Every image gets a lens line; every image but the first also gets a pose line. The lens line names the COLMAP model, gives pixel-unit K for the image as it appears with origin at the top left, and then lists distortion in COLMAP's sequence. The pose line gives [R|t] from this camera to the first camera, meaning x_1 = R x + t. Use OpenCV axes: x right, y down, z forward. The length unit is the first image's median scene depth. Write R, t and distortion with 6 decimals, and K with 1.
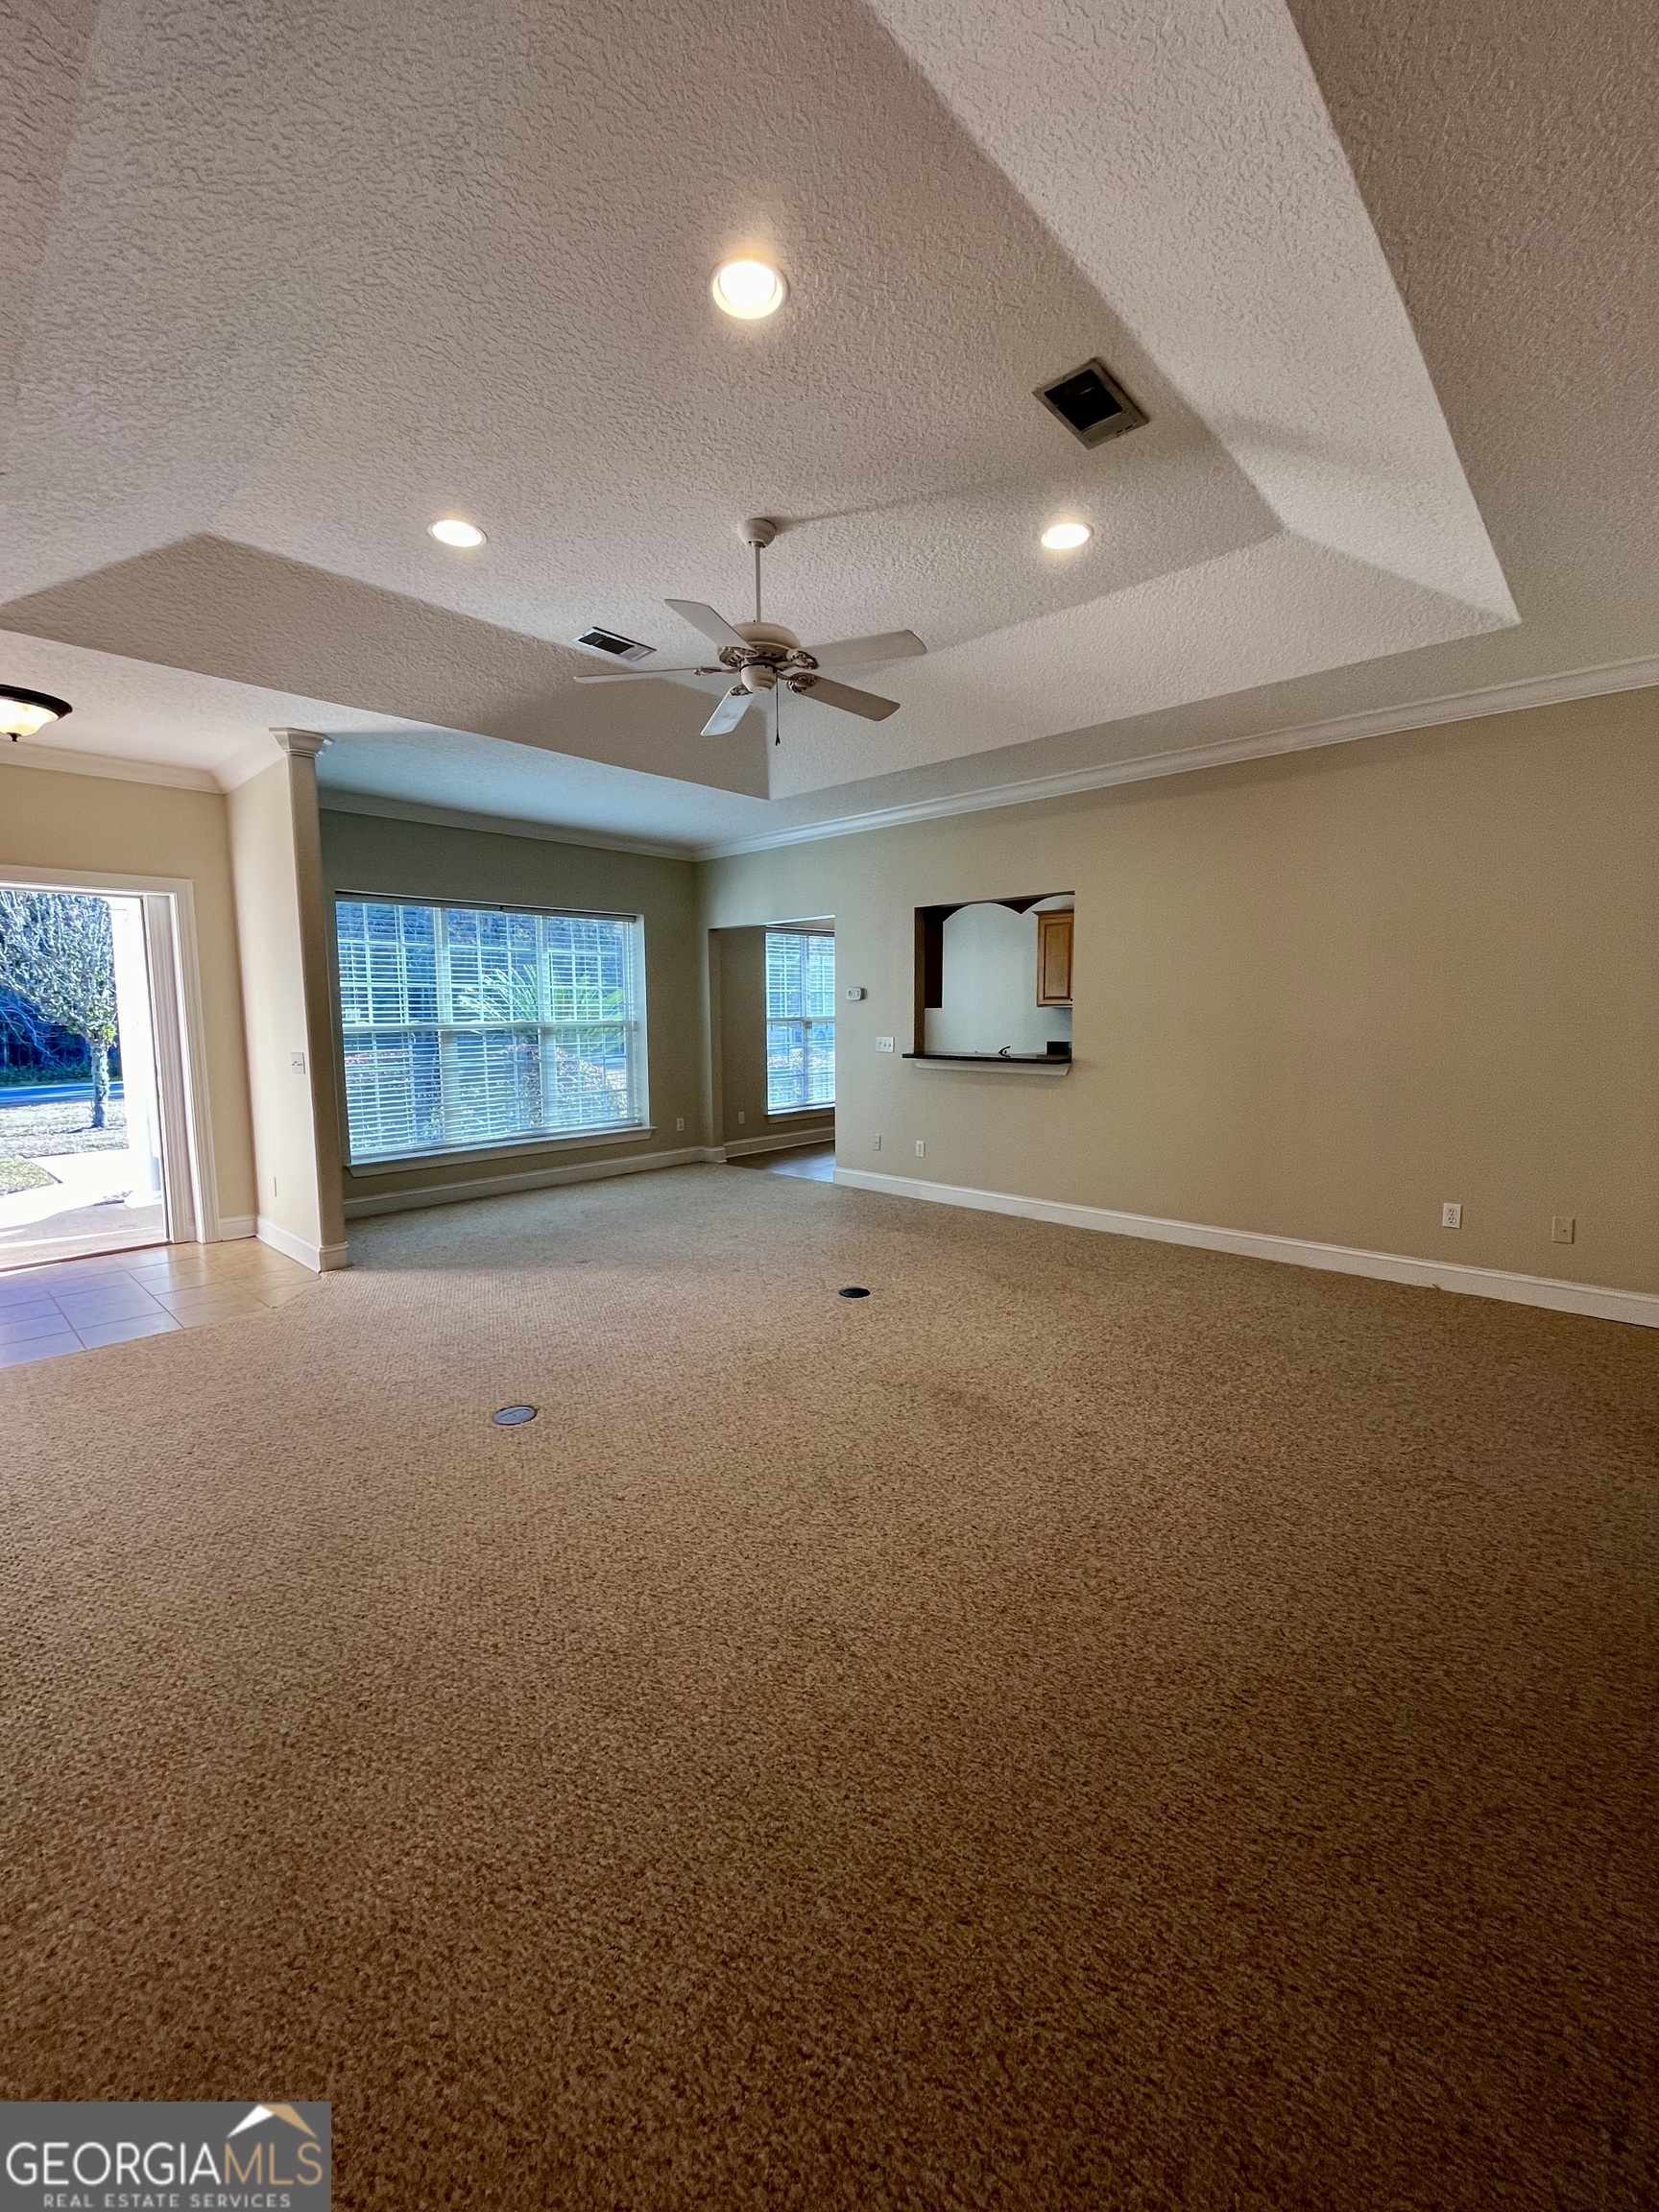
lens RADIAL K [[887.2, 0, 829.5], [0, 887.2, 1106.0], [0, 0, 1]] dist [0.000538, 0.000194]
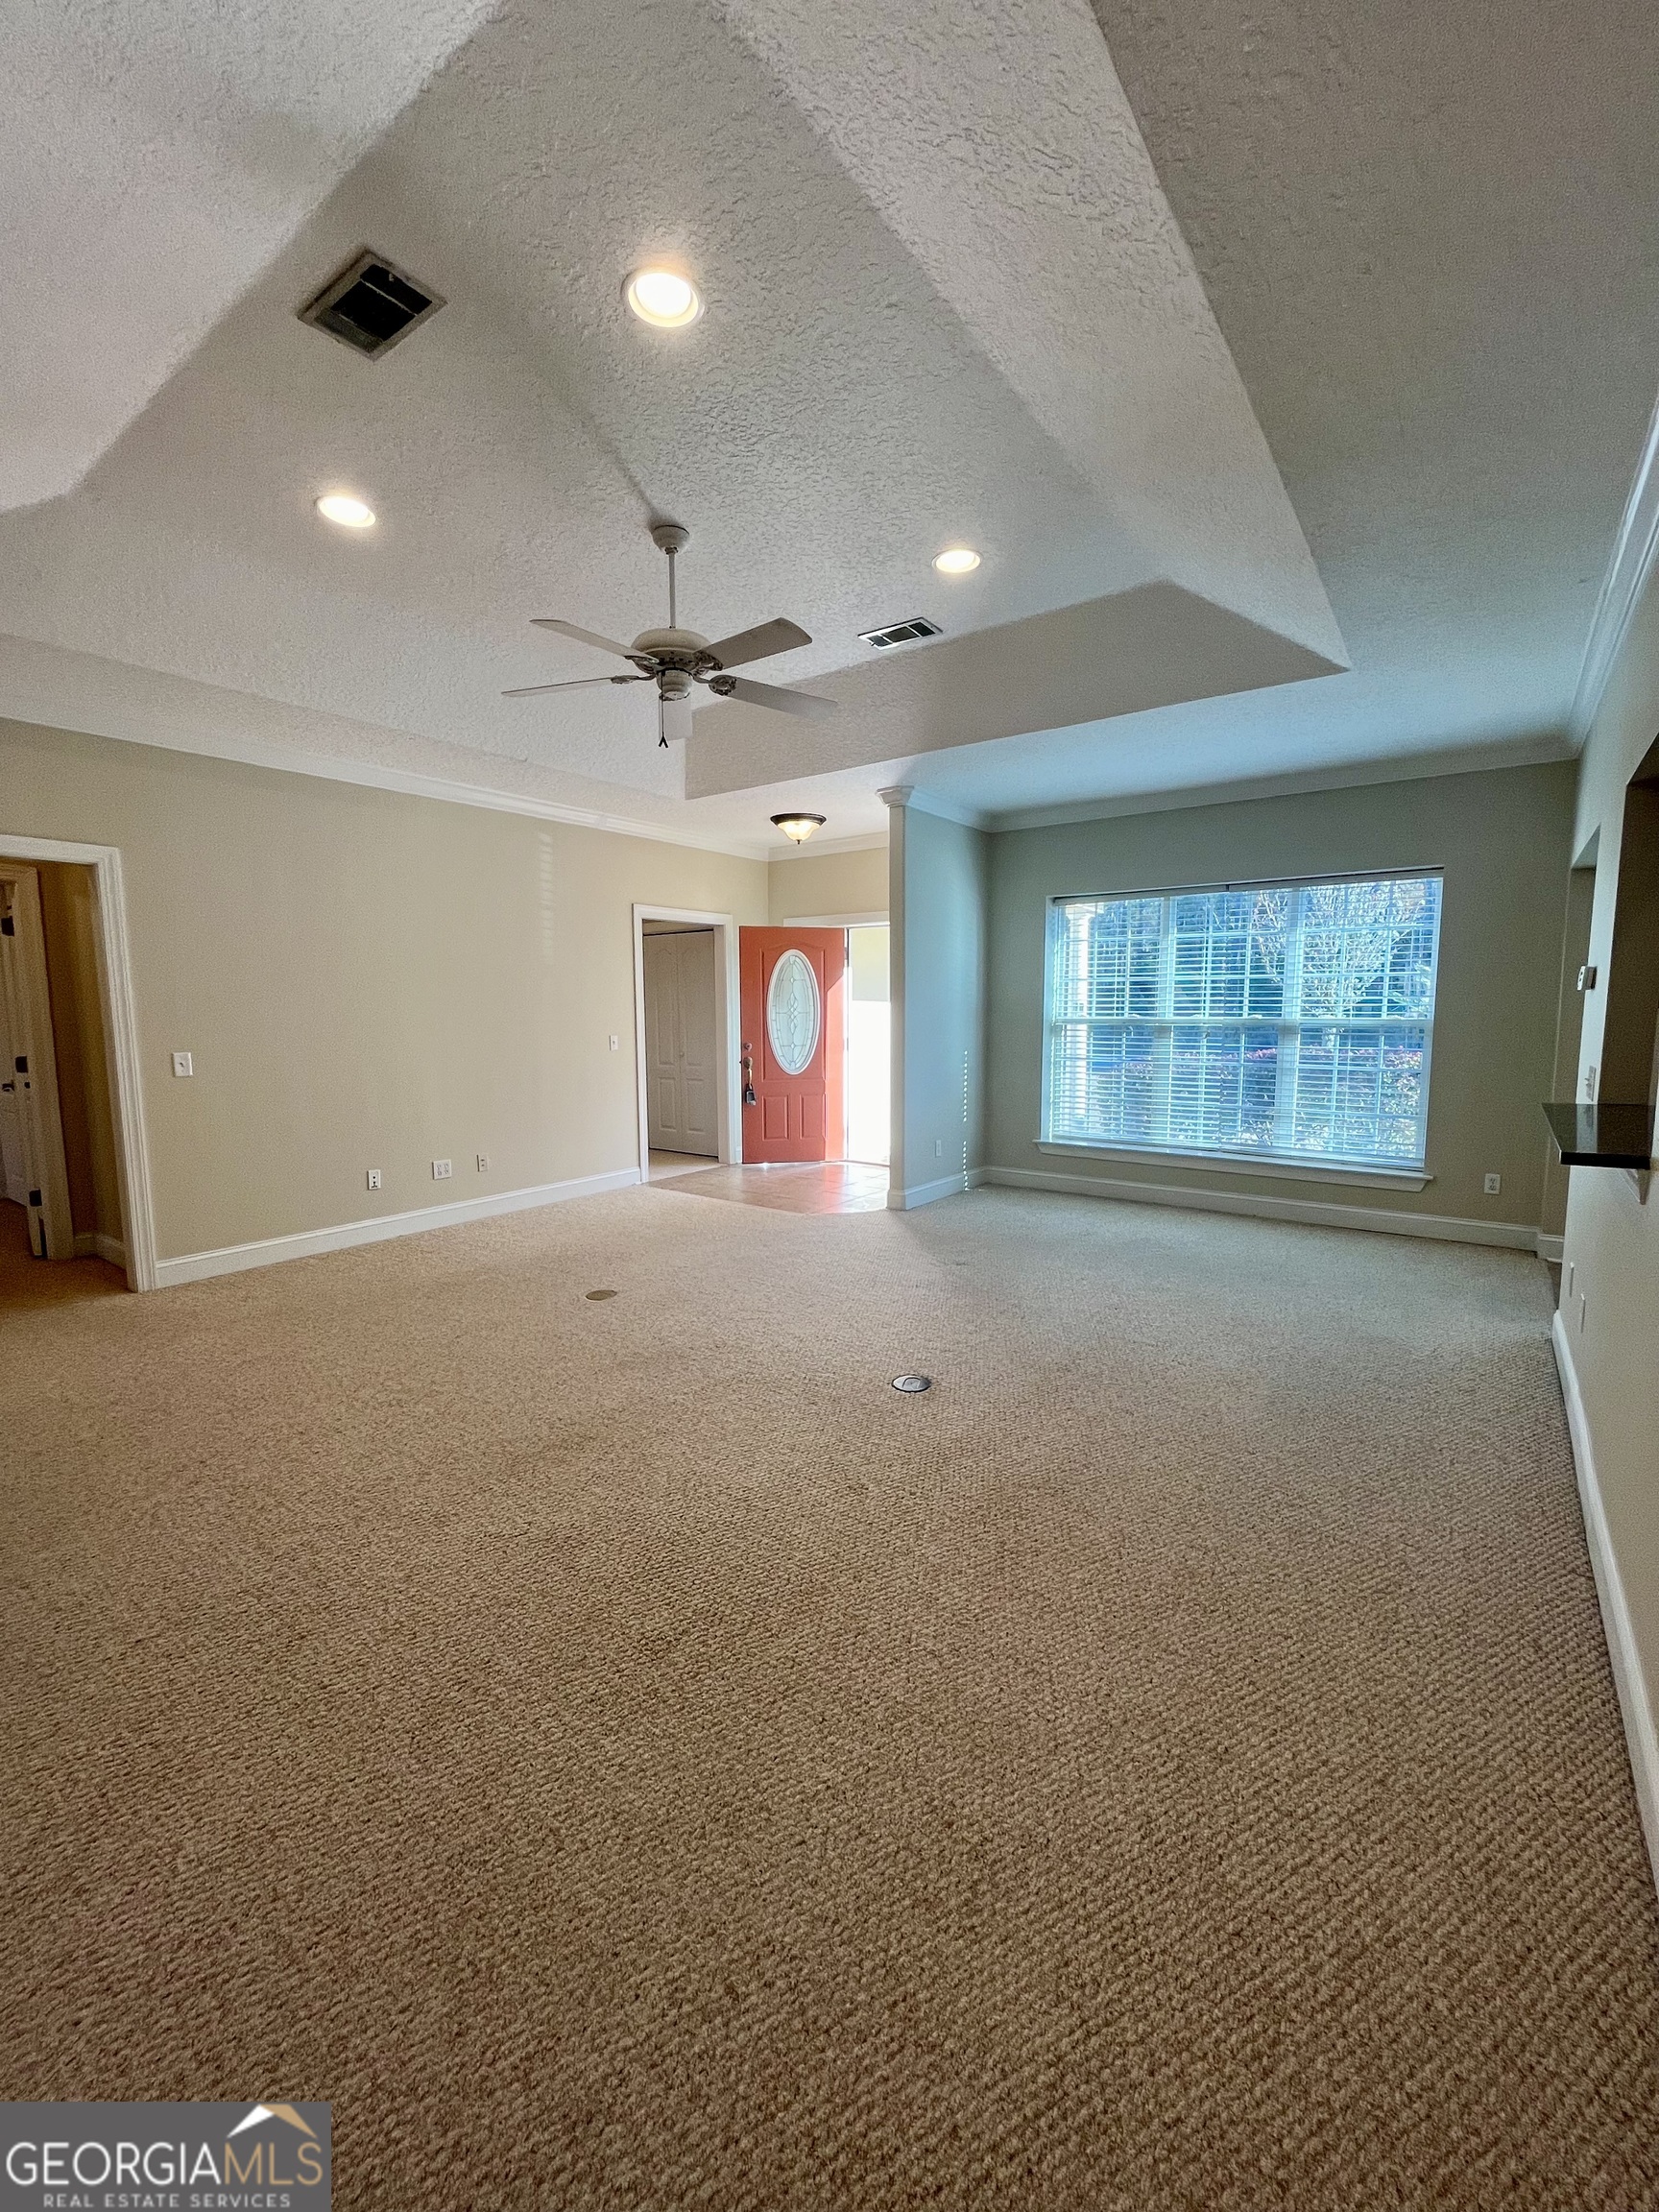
lens RADIAL K [[890.0, 0, 828.3], [0, 890.0, 1102.1], [0, 0, 1]] dist [-0.002453, 0.000366]
pose [[0.116532, 0.114062, -0.986615, 0.710932], [-0.104074, 0.989317, 0.102082, -0.093232], [0.987719, 0.090785, 0.127158, 0.777464]]
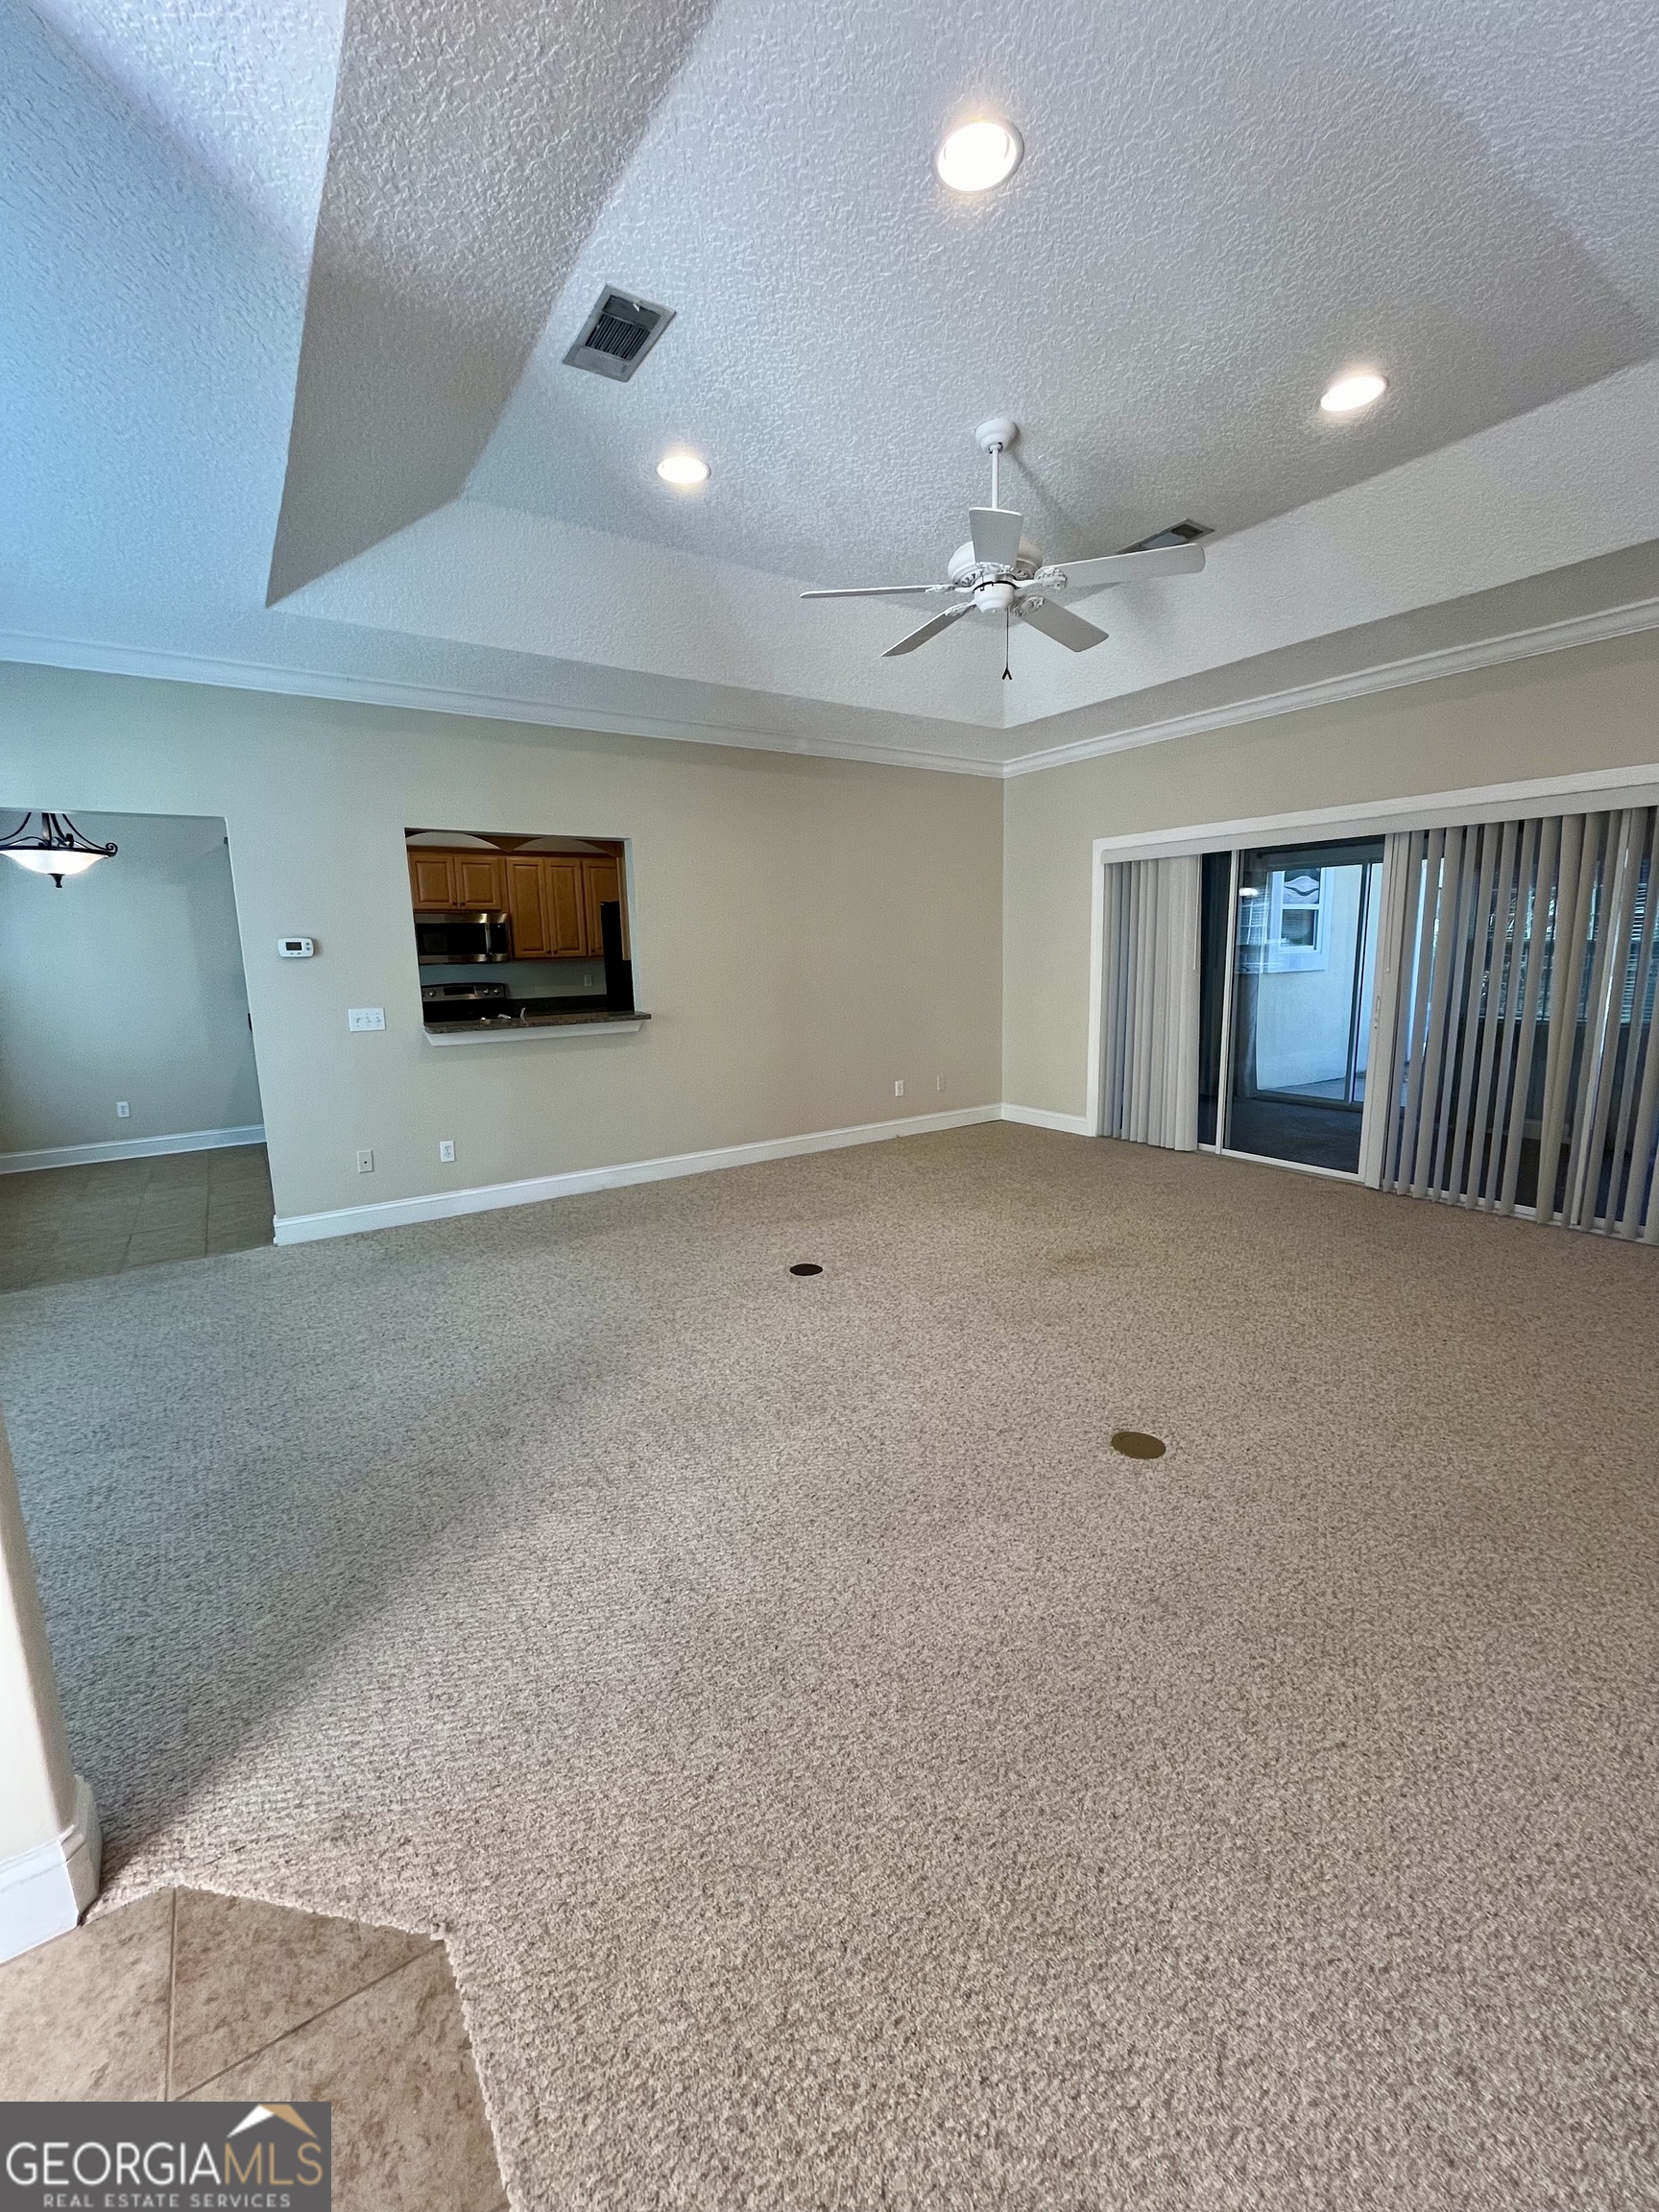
lens RADIAL K [[890.0, 0, 828.3], [0, 890.0, 1102.1], [0, 0, 1]] dist [-0.002453, 0.000366]
pose [[0.216090, -0.158561, 0.963412, -0.793709], [0.129138, 0.982698, 0.132770, -0.076106], [-0.967796, 0.095723, 0.232828, 0.719873]]
